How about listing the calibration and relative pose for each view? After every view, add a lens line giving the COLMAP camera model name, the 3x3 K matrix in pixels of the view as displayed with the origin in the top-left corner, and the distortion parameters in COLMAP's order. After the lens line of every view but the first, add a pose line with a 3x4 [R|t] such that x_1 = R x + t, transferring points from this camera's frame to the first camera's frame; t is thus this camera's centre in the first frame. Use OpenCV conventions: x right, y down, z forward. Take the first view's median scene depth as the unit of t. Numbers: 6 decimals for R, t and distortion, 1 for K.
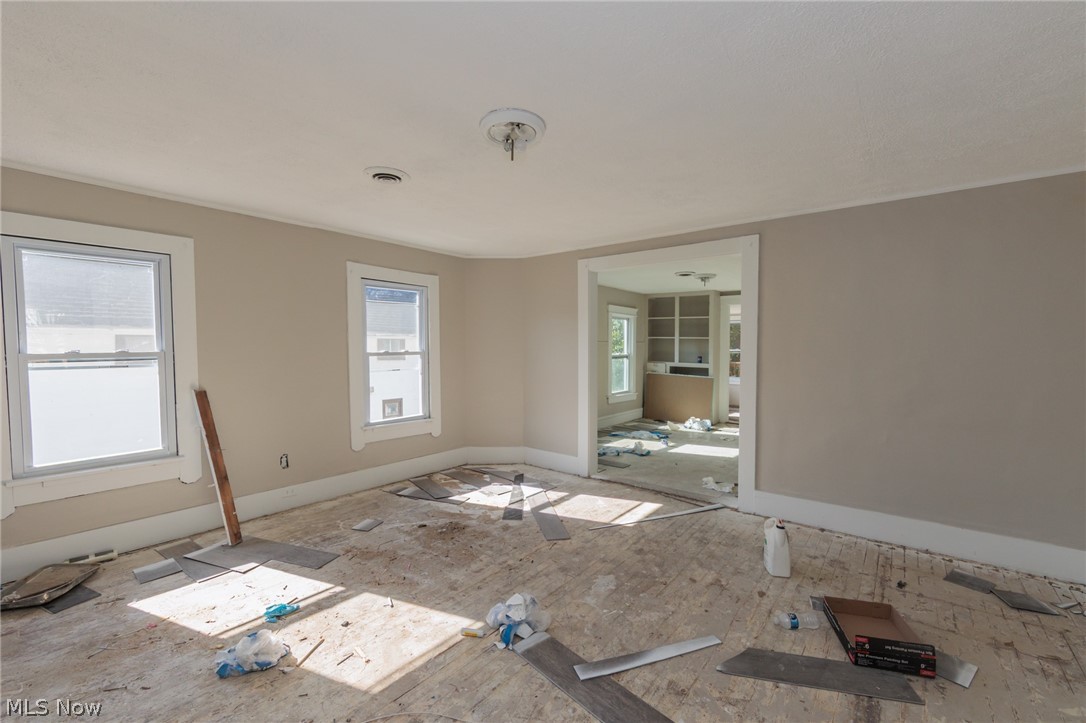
lens RADIAL K [[439.1, 0, 550.5], [0, 439.1, 360.7], [0, 0, 1]] dist [-0.001882, -0.000343]
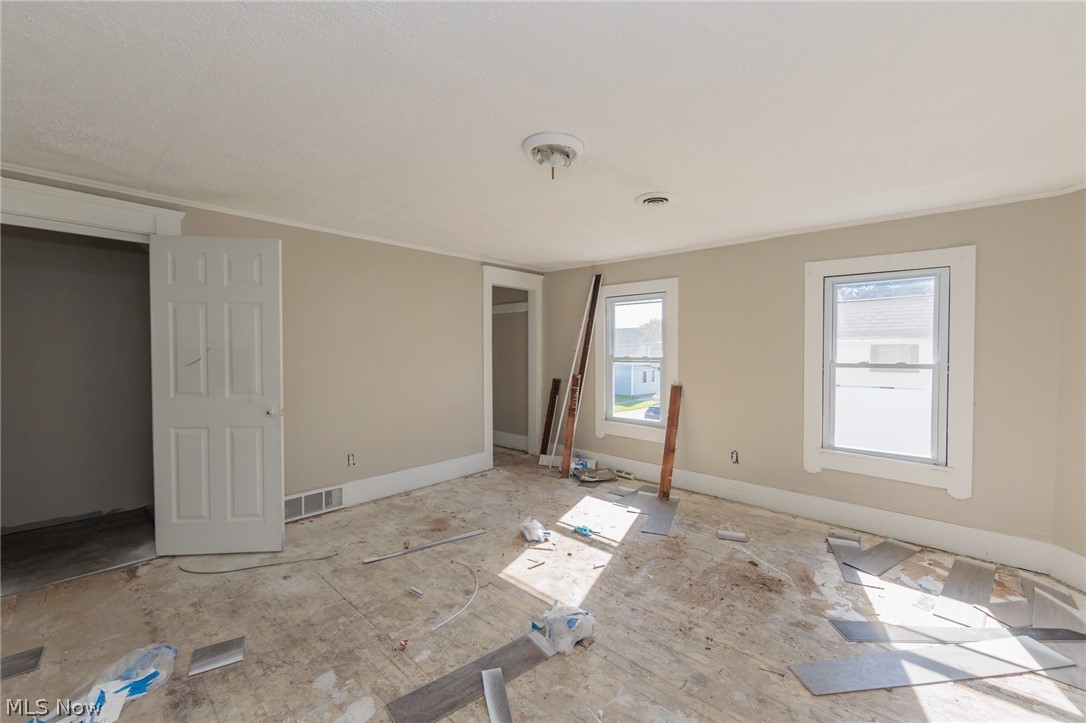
lens RADIAL K [[439.1, 0, 550.4], [0, 439.1, 359.4], [0, 0, 1]] dist [-0.001882, -0.000343]
pose [[-0.049614, 0.016589, -0.998631, 0.586485], [-0.041359, 0.998970, 0.018649, -0.023250], [0.997912, 0.042227, -0.048877, 0.633952]]
